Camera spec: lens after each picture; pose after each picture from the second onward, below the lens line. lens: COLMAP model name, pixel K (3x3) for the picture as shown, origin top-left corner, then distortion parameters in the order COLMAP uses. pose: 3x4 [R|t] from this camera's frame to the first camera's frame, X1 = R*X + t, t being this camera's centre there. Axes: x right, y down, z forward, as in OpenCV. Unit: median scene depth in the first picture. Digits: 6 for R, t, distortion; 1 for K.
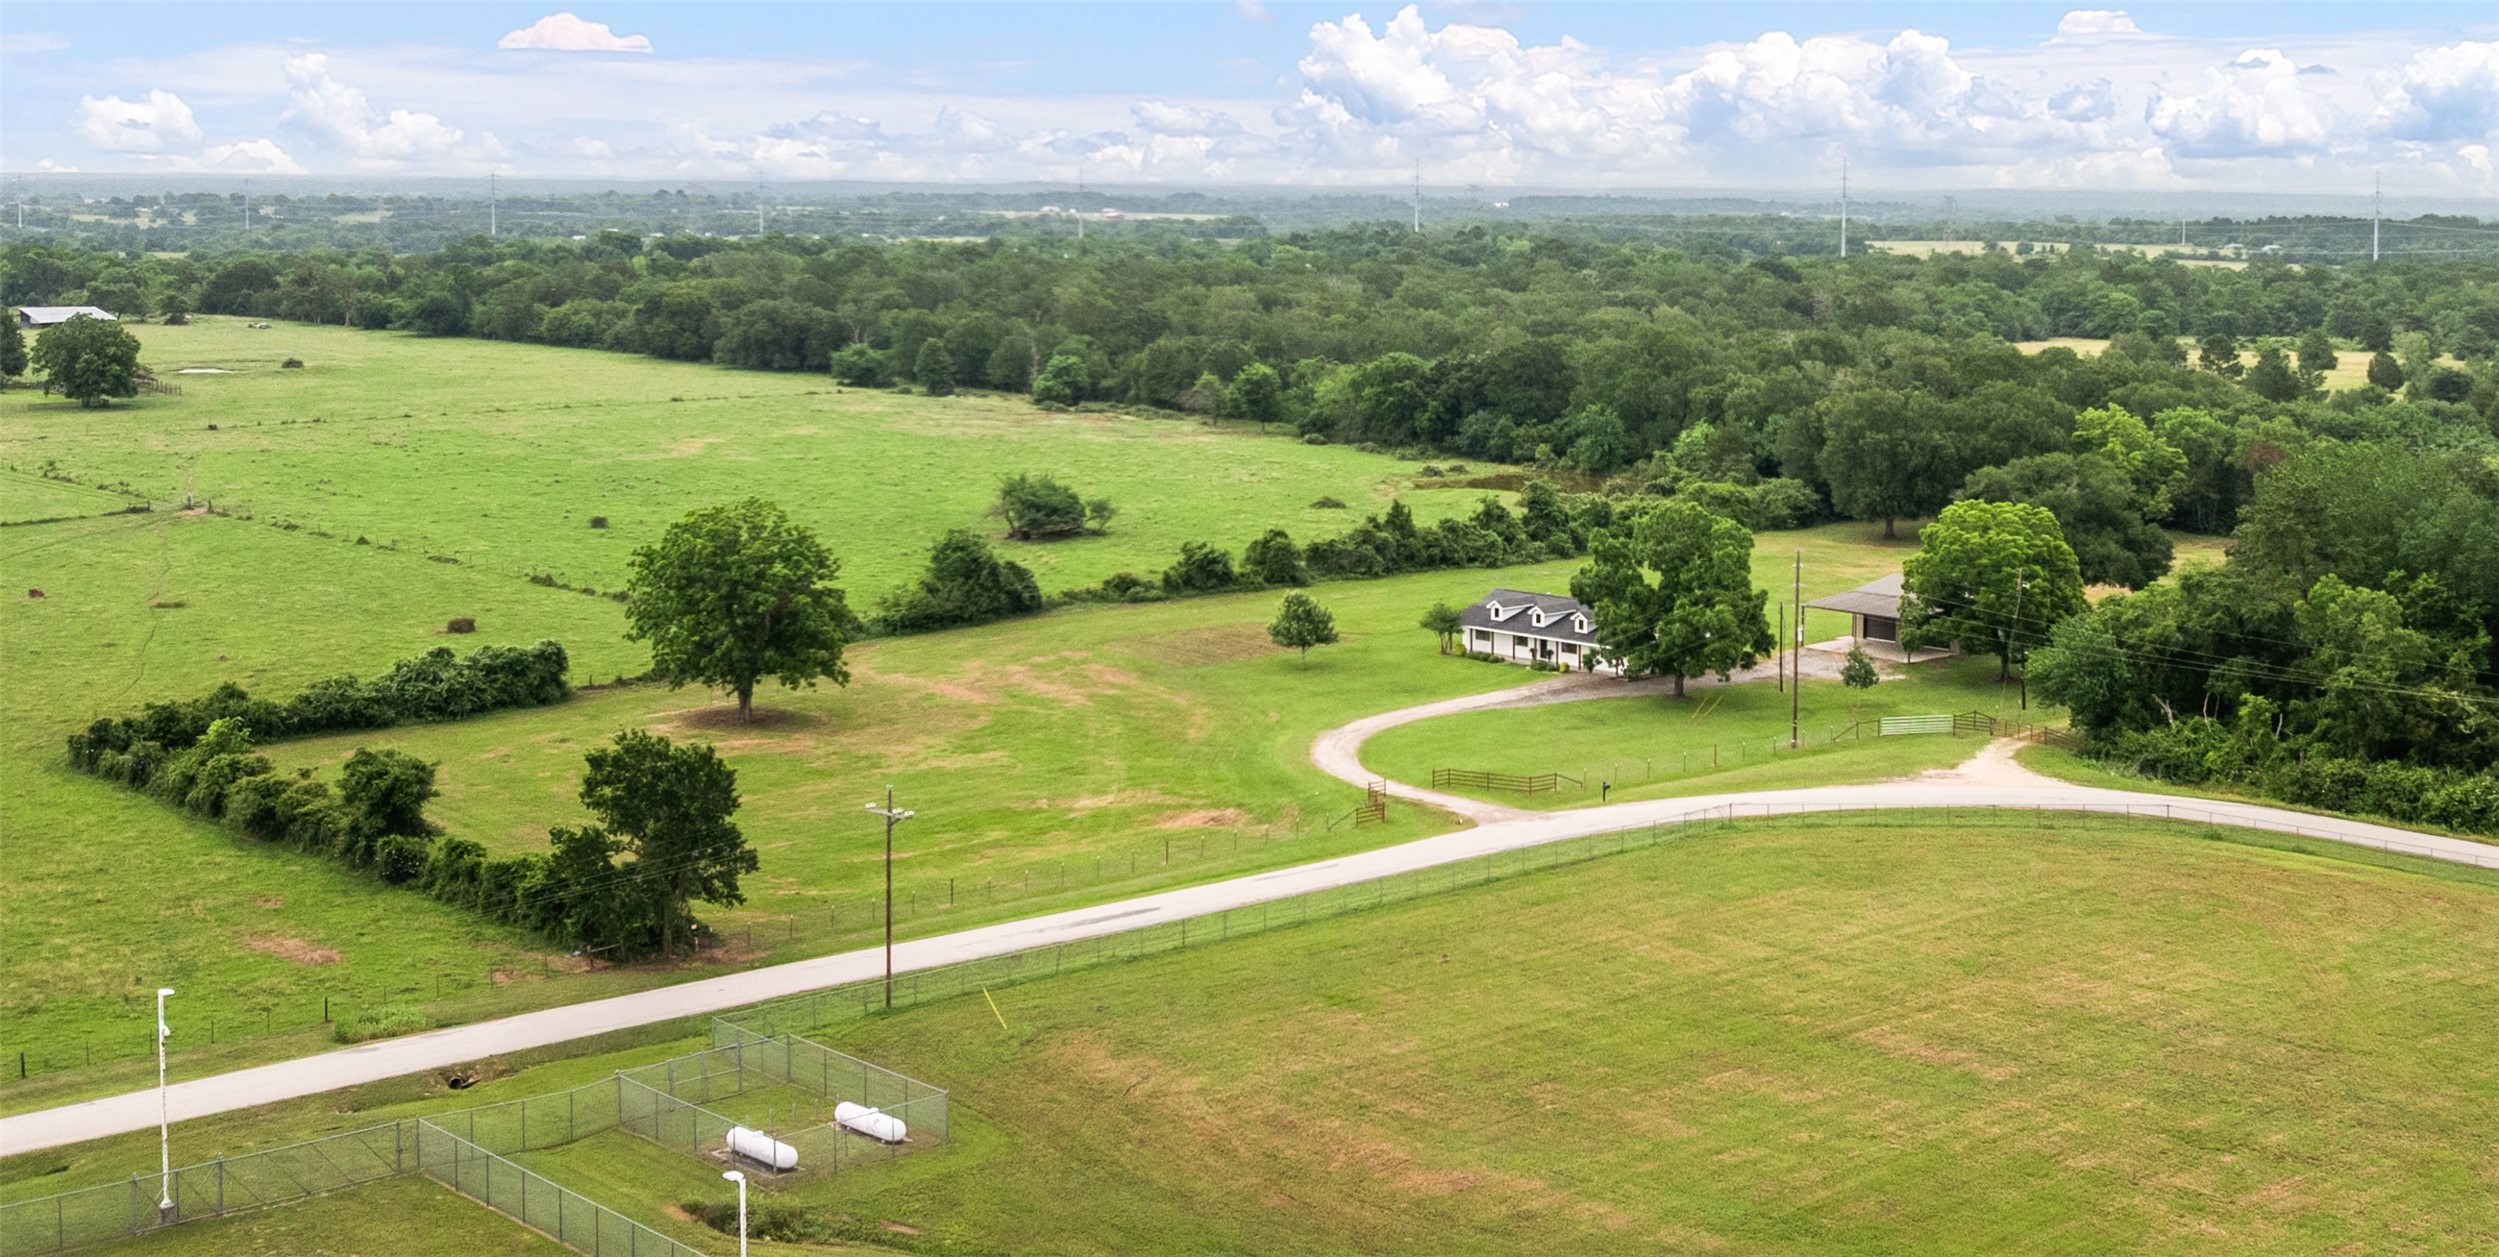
lens RADIAL K [[3130.5, 0, 1262.2], [0, 3130.5, 624.5], [0, 0, 1]] dist [-0.009904, 0.000000]
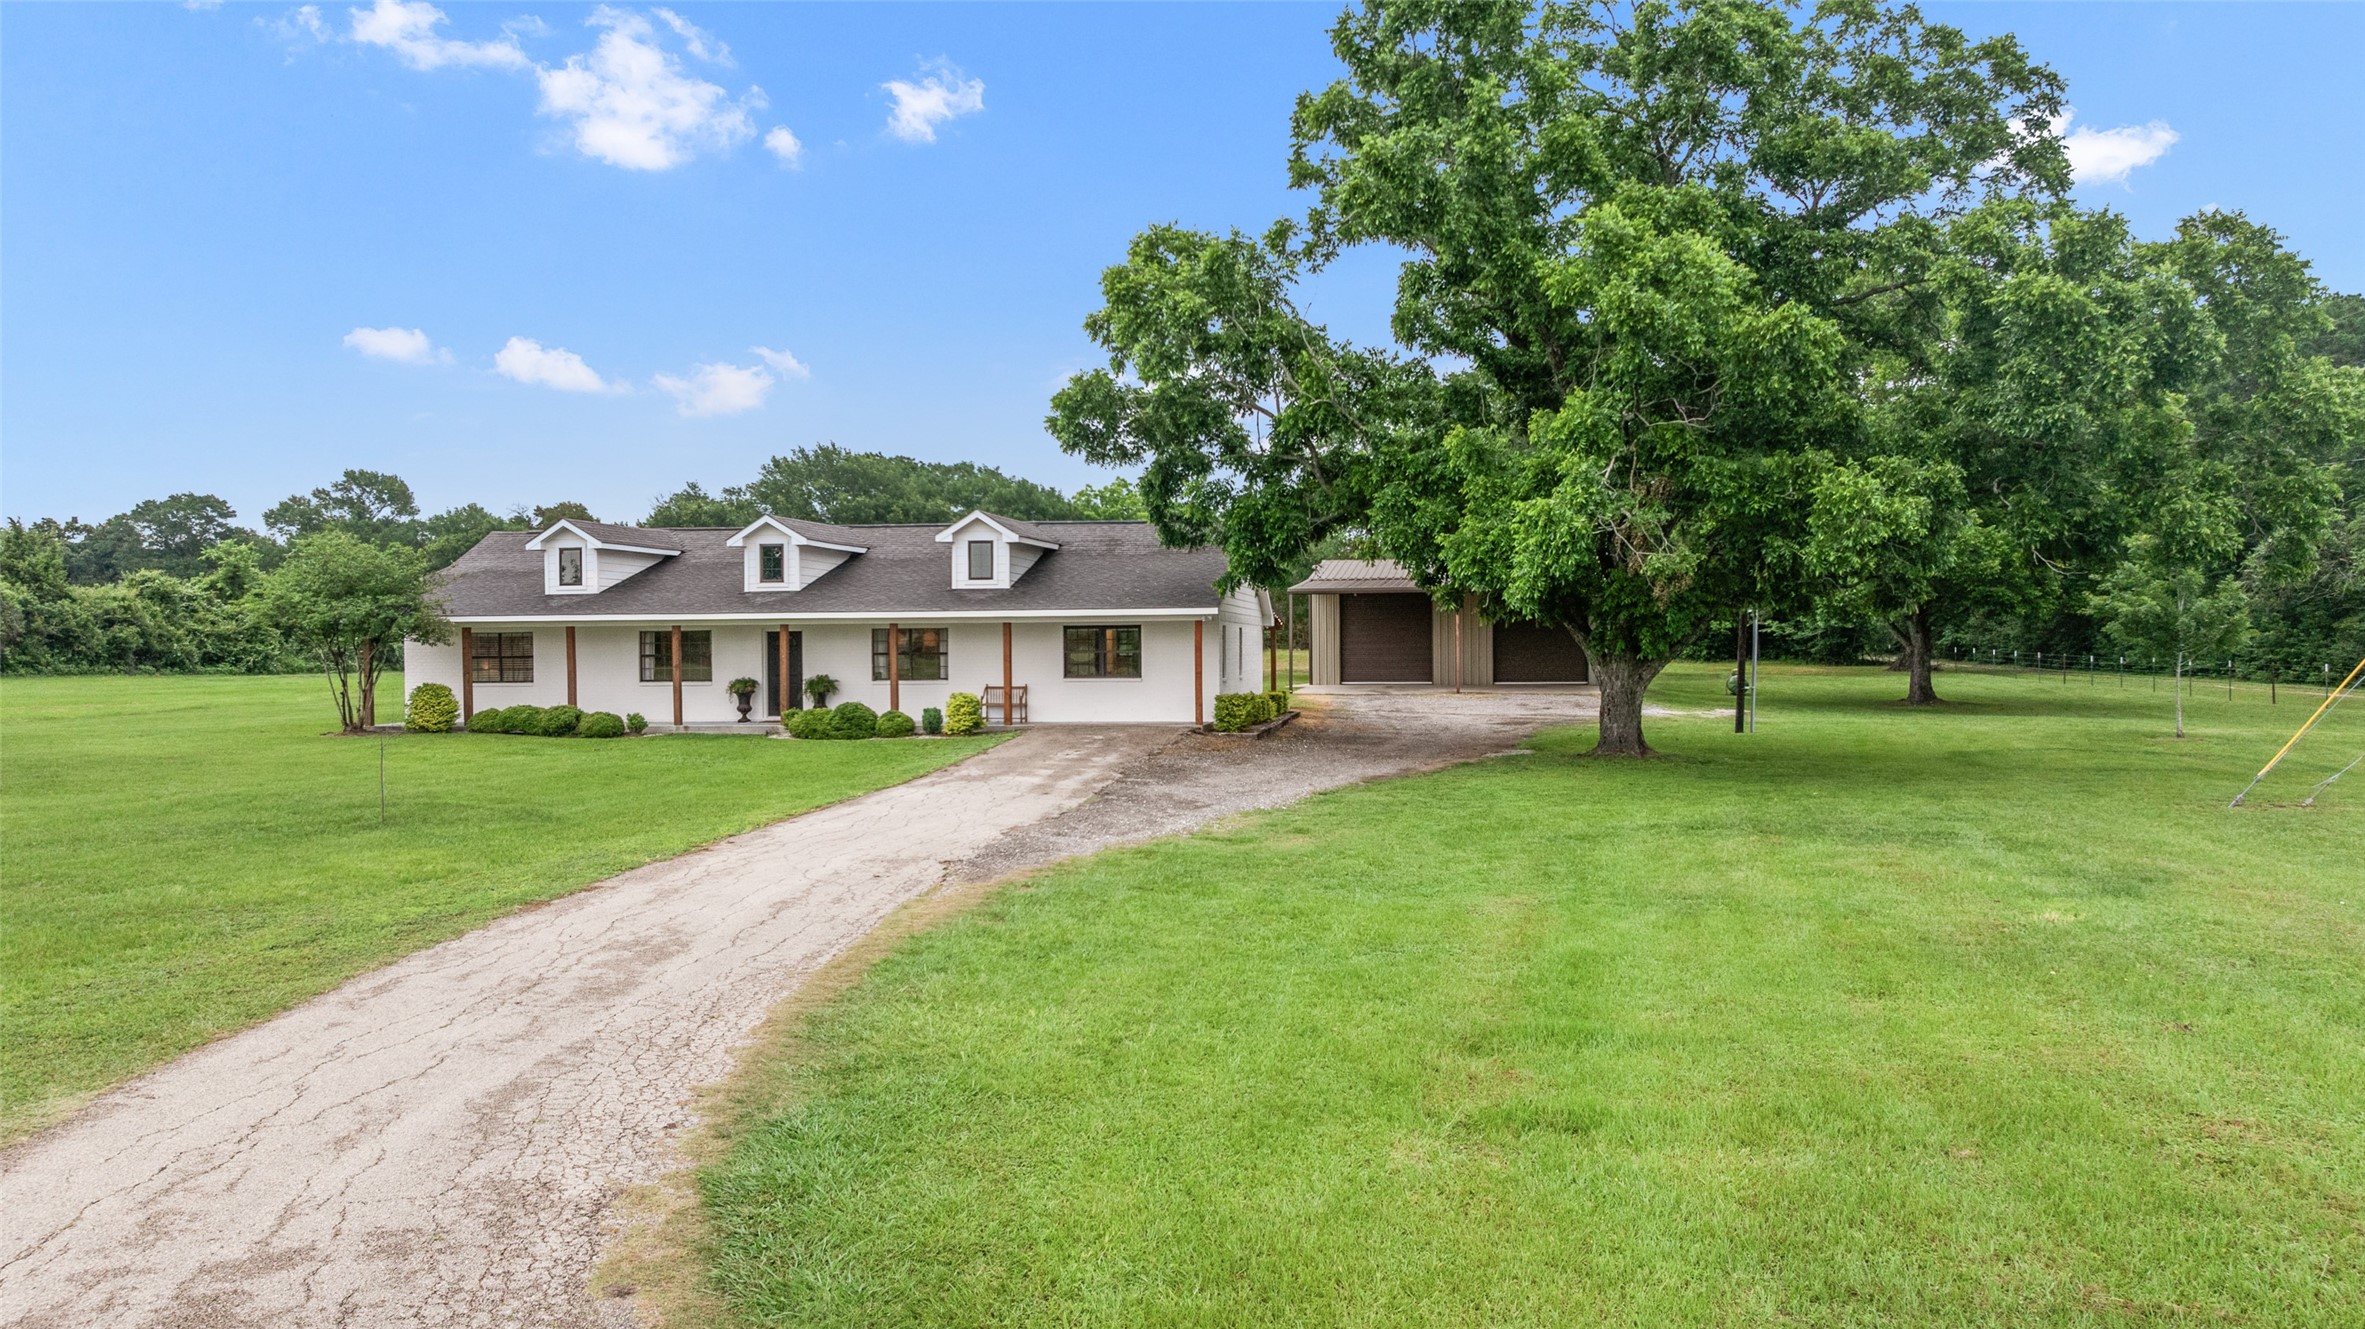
lens RADIAL K [[1679.1, 0, 1184.7], [0, 1679.1, 657.6], [0, 0, 1]] dist [-0.023647, 0.007632]
pose [[0.771417, -0.009712, 0.636256, 0.021640], [0.096390, 0.990129, -0.101752, 0.022982], [-0.628987, 0.139822, 0.764738, 0.809163]]
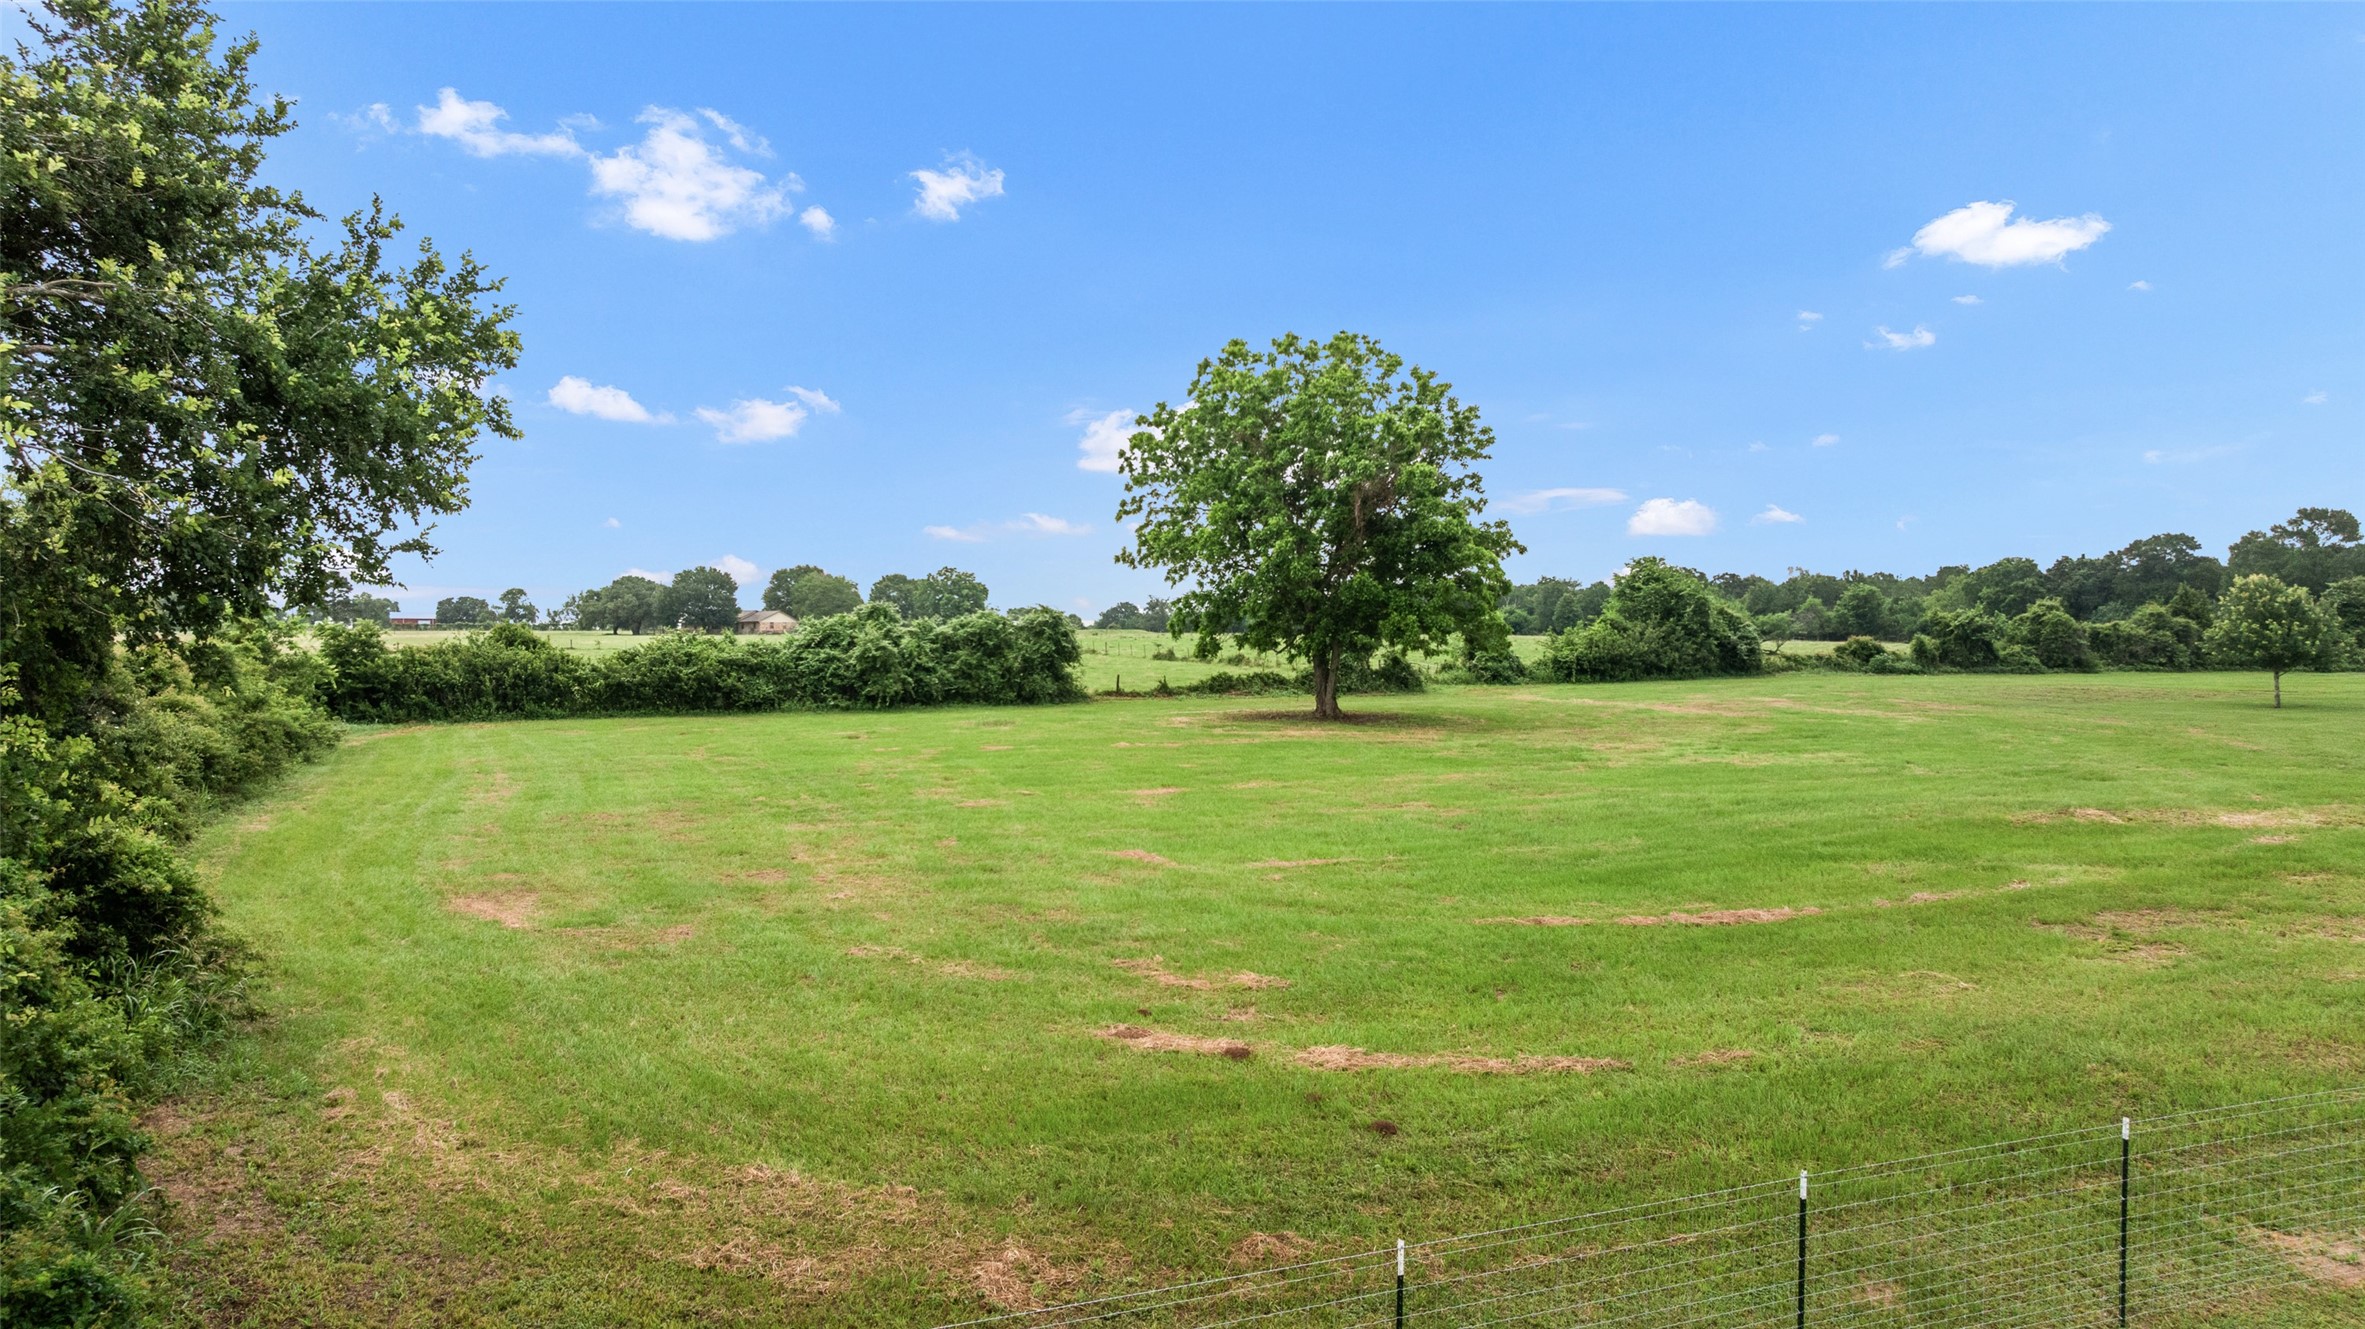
lens RADIAL K [[1642.7, 0, 1170.2], [0, 1642.7, 661.0], [0, 0, 1]] dist [-0.029829, 0.022951]
pose [[0.946737, 0.003052, -0.321994, -0.079918], [-0.045134, 0.991342, -0.123308, 0.049413], [0.318829, 0.131273, 0.938677, 0.593266]]
